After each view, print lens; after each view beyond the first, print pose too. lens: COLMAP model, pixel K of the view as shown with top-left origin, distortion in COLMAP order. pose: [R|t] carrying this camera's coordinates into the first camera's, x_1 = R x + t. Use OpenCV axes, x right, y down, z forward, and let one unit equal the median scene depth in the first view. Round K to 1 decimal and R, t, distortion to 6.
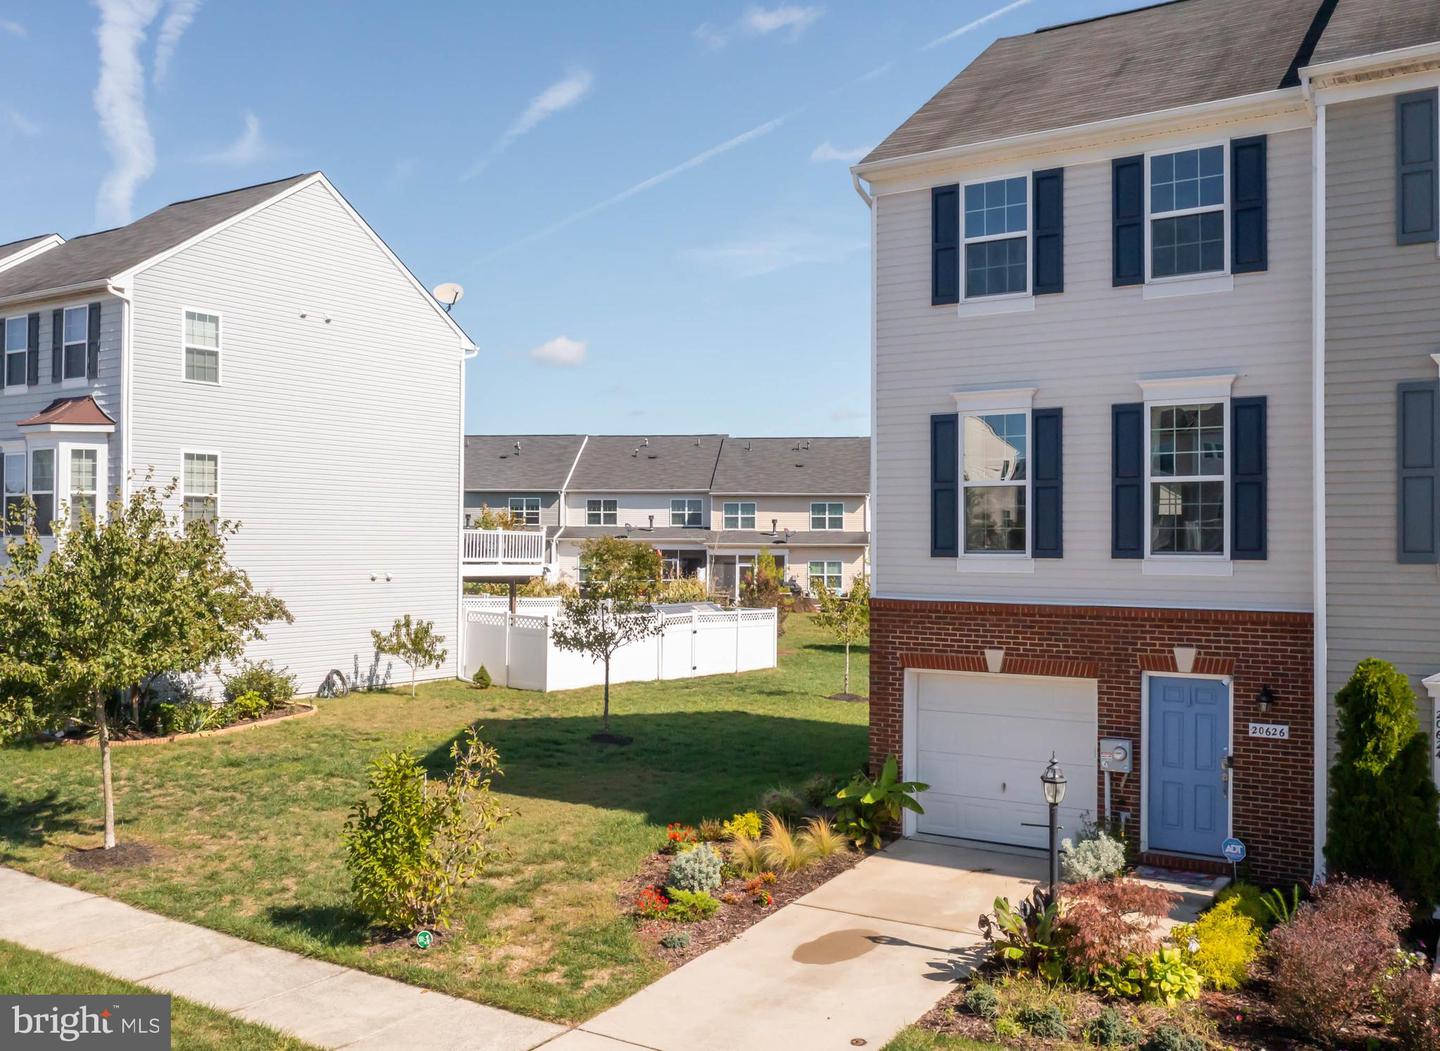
lens RADIAL K [[1275.1, 0, 723.0], [0, 1275.1, 541.1], [0, 0, 1]] dist [-0.023558, 0.006345]
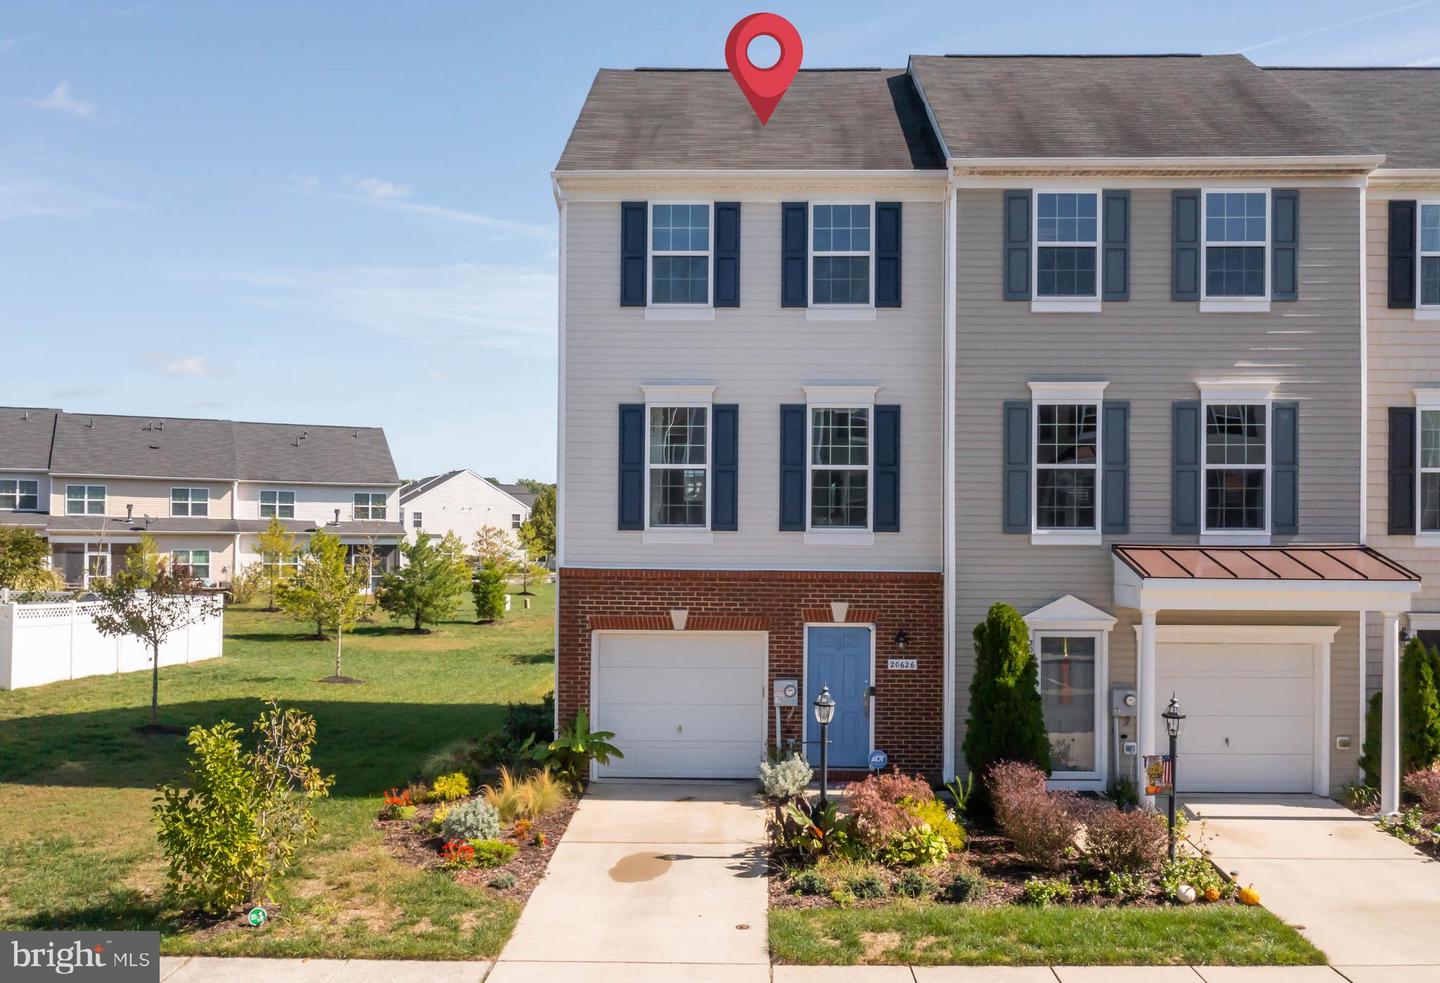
lens RADIAL K [[1275.4, 0, 714.6], [0, 1275.4, 537.6], [0, 0, 1]] dist [-0.021872, 0.007551]
pose [[0.851067, 0.004877, 0.525034, -0.392700], [-0.005911, 0.999982, 0.000293, 0.020254], [-0.525023, -0.003353, 0.851081, -0.002334]]
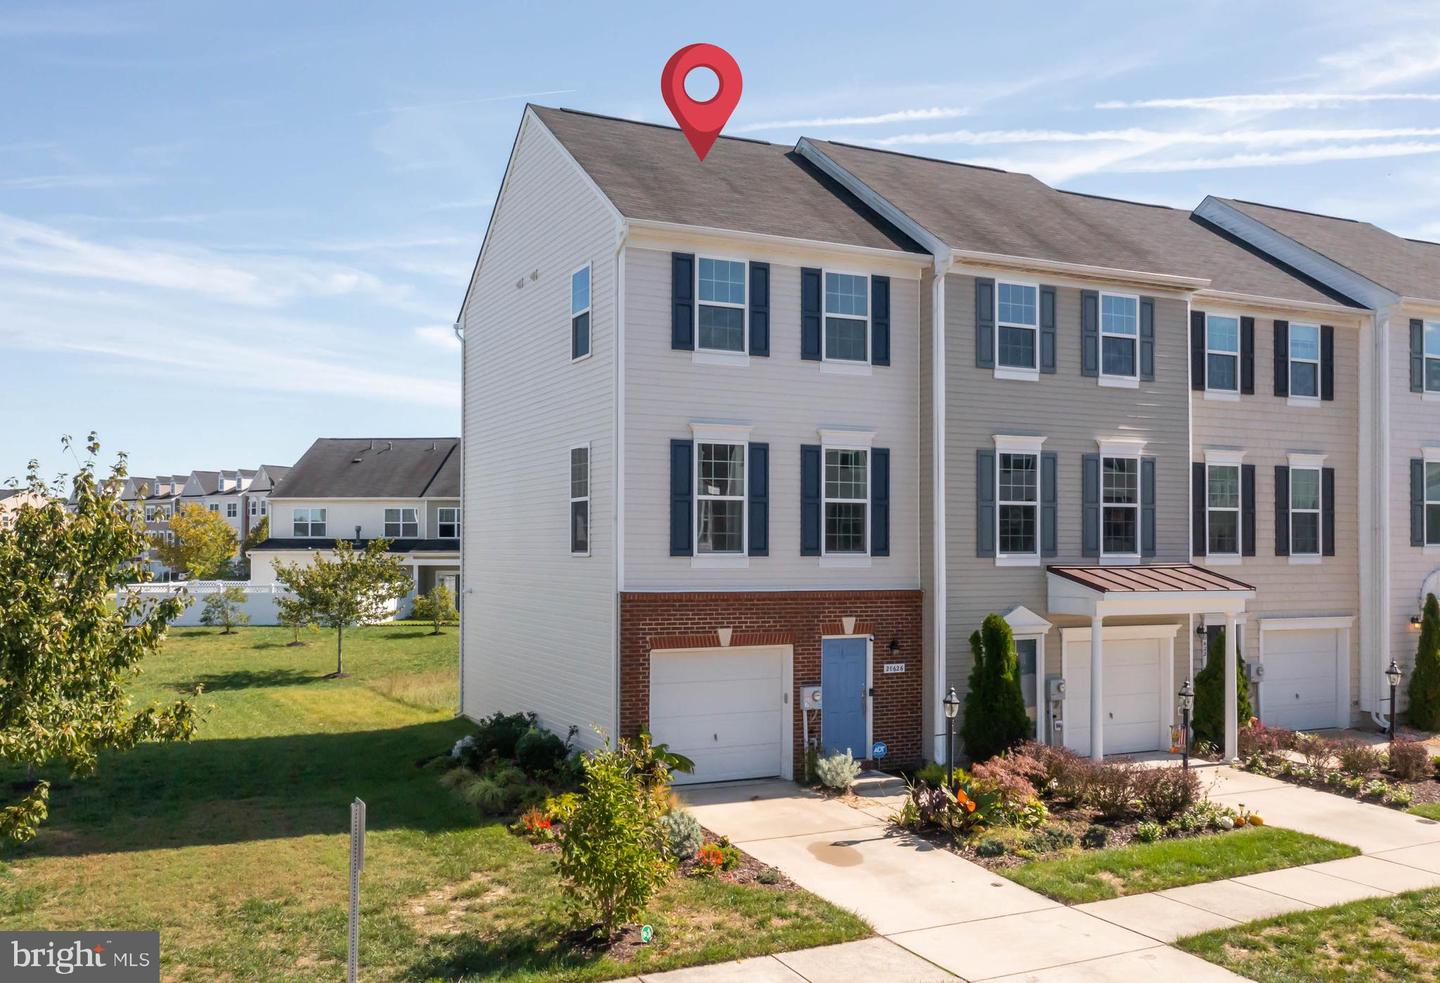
lens RADIAL K [[1275.4, 0, 714.6], [0, 1275.4, 537.6], [0, 0, 1]] dist [-0.021872, 0.007551]
pose [[0.510945, 0.009503, 0.859561, -0.948165], [-0.001632, 0.999948, -0.010085, 0.007893], [-0.859612, 0.003750, 0.510934, 0.381792]]
